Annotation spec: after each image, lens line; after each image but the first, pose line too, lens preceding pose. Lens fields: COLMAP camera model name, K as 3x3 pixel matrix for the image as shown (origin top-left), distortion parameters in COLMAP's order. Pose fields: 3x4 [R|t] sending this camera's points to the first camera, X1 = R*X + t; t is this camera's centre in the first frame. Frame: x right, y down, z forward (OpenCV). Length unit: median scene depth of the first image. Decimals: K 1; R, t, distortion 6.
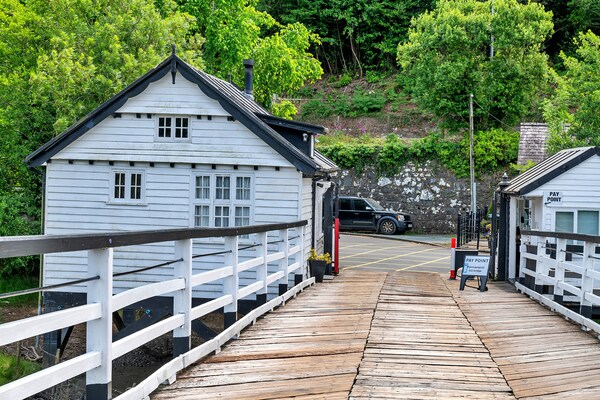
lens RADIAL K [[712.1, 0, 356.6], [0, 712.1, 199.9], [0, 0, 1]] dist [-0.019969, -0.023649]
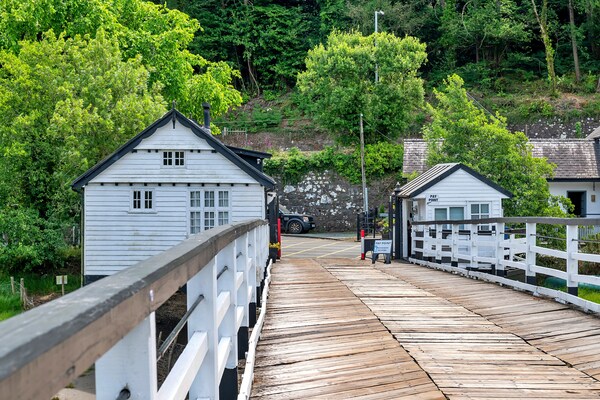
lens RADIAL K [[694.6, 0, 300.0], [0, 694.6, 200.0], [0, 0, 1]] dist [-0.013616, -0.011145]
pose [[0.995923, -0.030418, 0.084919, -0.092014], [0.031033, 0.999501, -0.005940, -0.000694], [-0.084696, 0.008551, 0.996370, -0.316127]]
